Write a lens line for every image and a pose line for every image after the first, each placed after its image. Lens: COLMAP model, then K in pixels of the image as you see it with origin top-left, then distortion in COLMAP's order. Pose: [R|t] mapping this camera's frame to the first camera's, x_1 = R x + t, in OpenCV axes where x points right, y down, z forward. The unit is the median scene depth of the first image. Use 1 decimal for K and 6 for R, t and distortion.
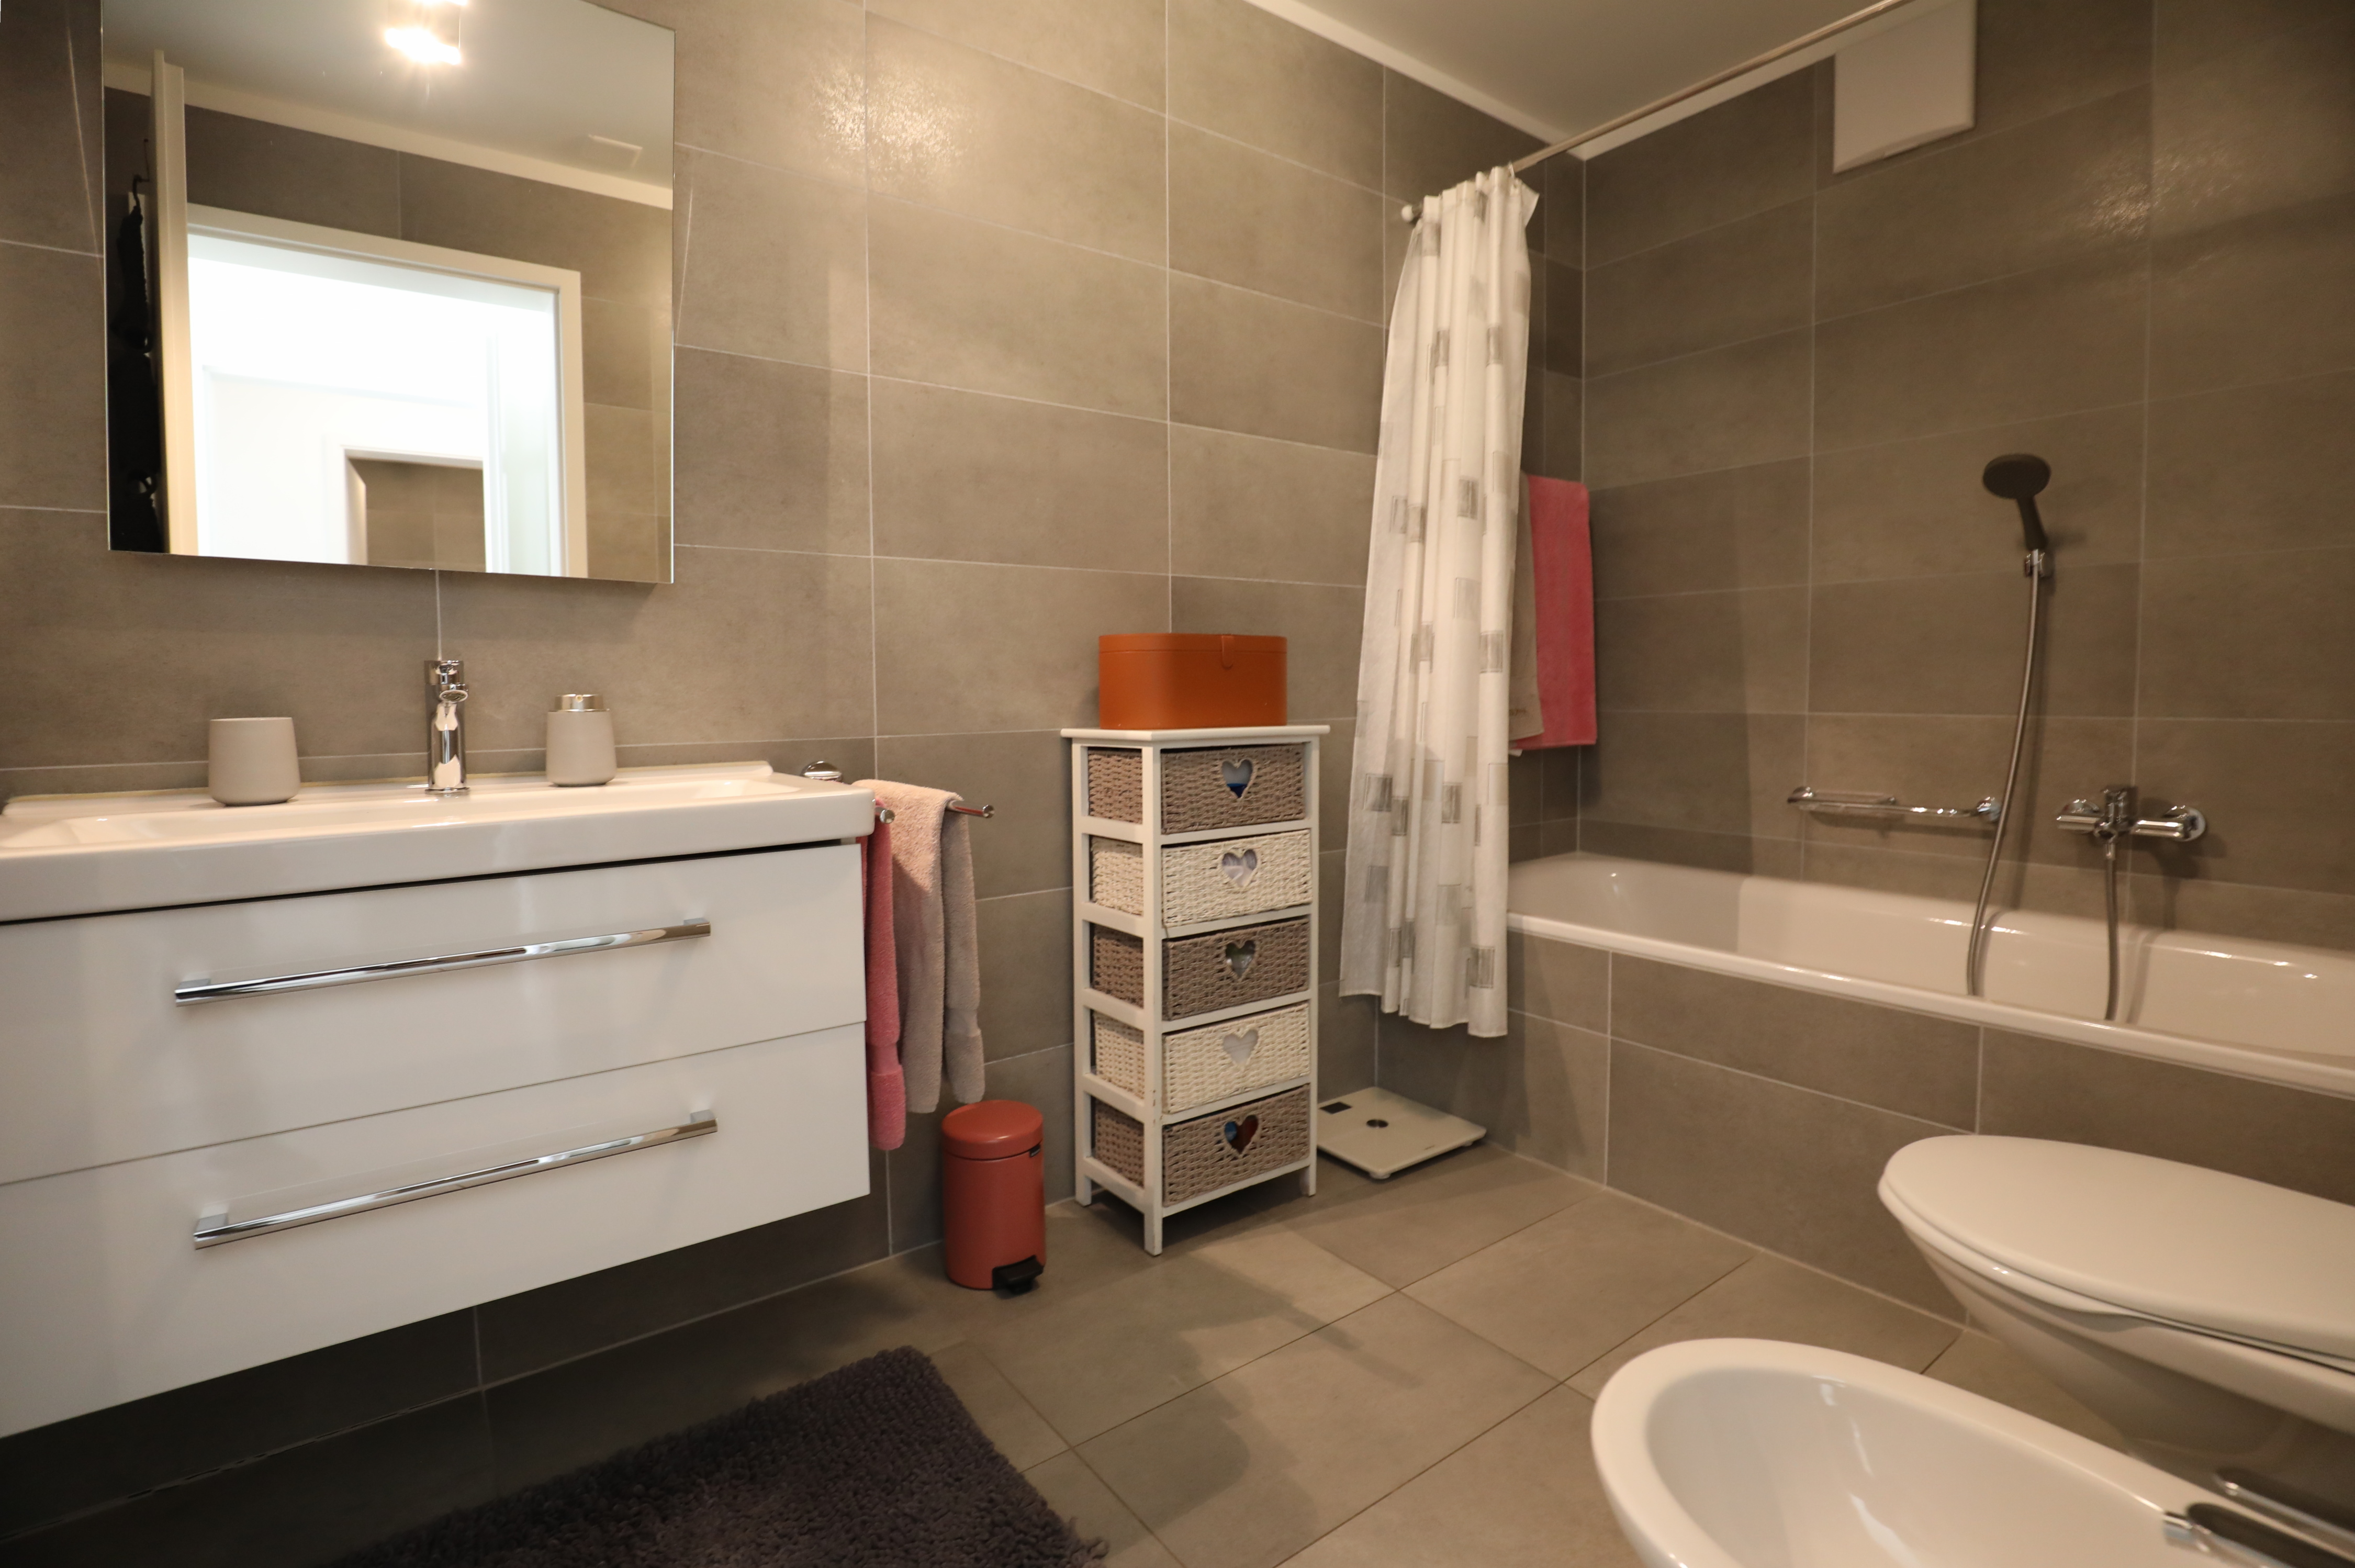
lens RADIAL K [[1090.8, 0, 1171.3], [0, 1090.8, 751.0], [0, 0, 1]] dist [-0.037041, 0.004021]
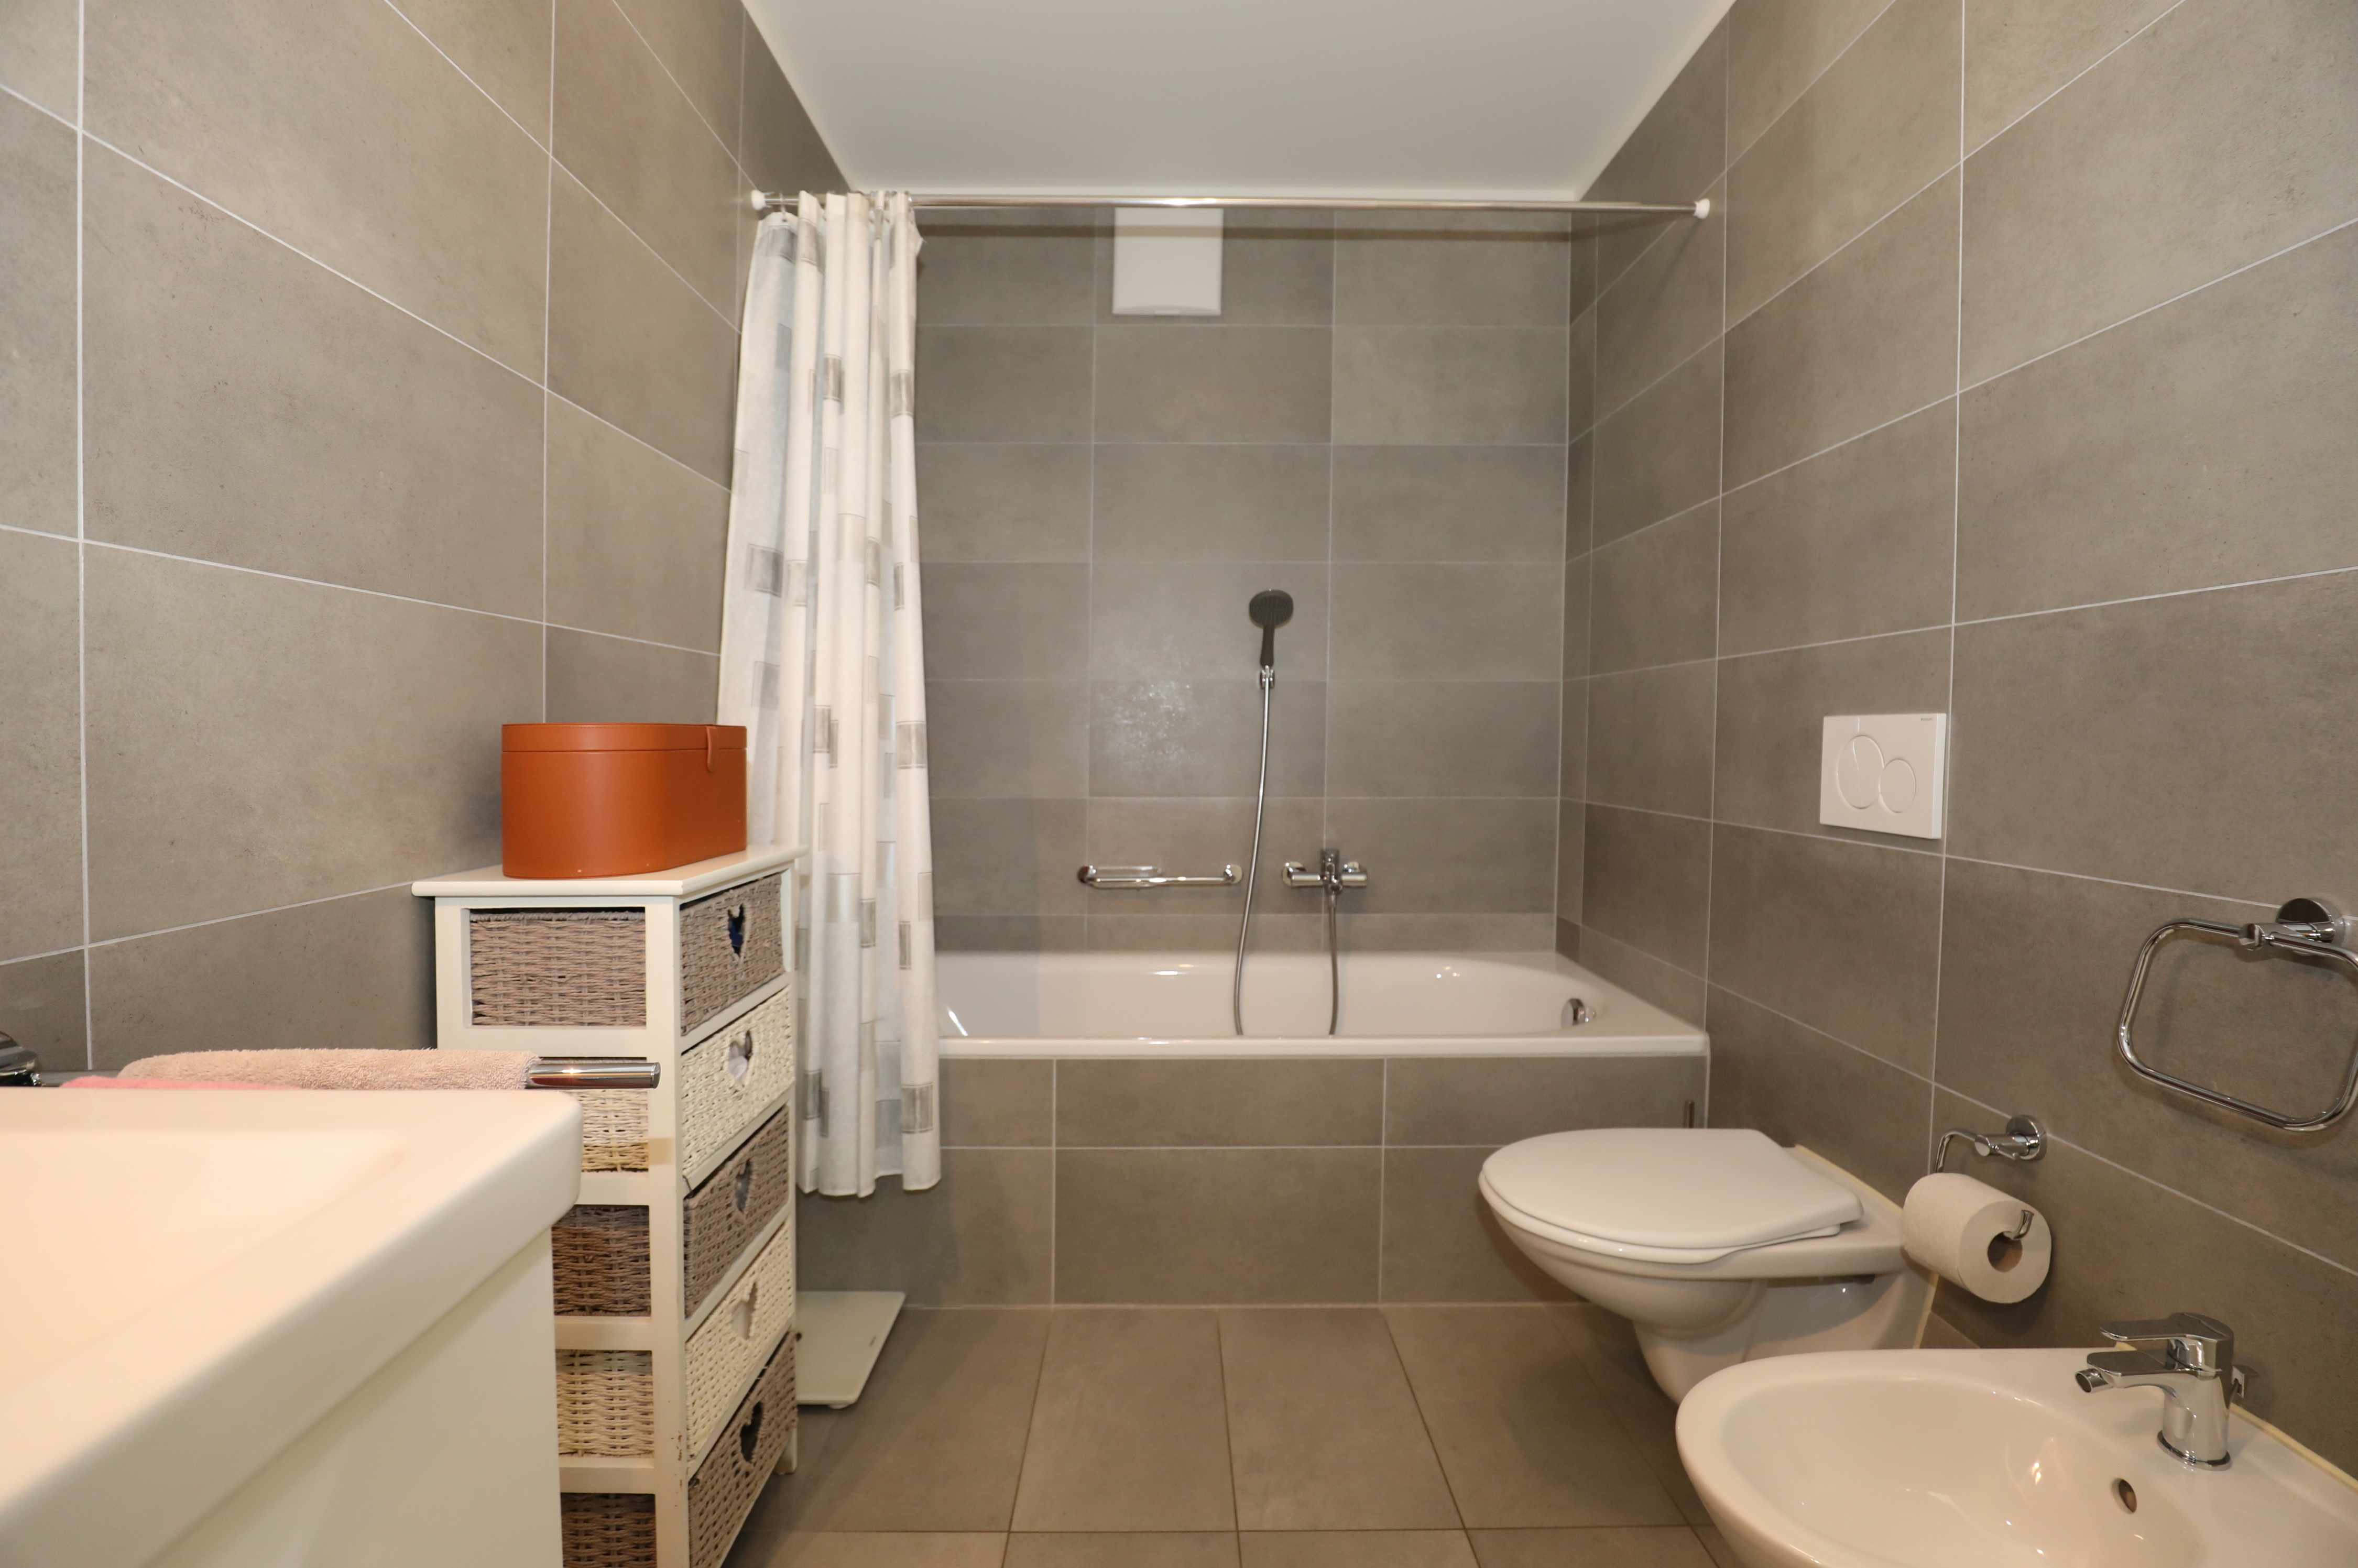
lens RADIAL K [[1093.3, 0, 1179.0], [0, 1093.3, 784.0], [0, 0, 1]] dist [-0.037540, 0.000906]
pose [[0.590189, -0.021819, 0.806970, -0.294540], [0.041519, 0.999132, -0.003351, -0.049407], [-0.806196, 0.035482, 0.590583, 0.323244]]
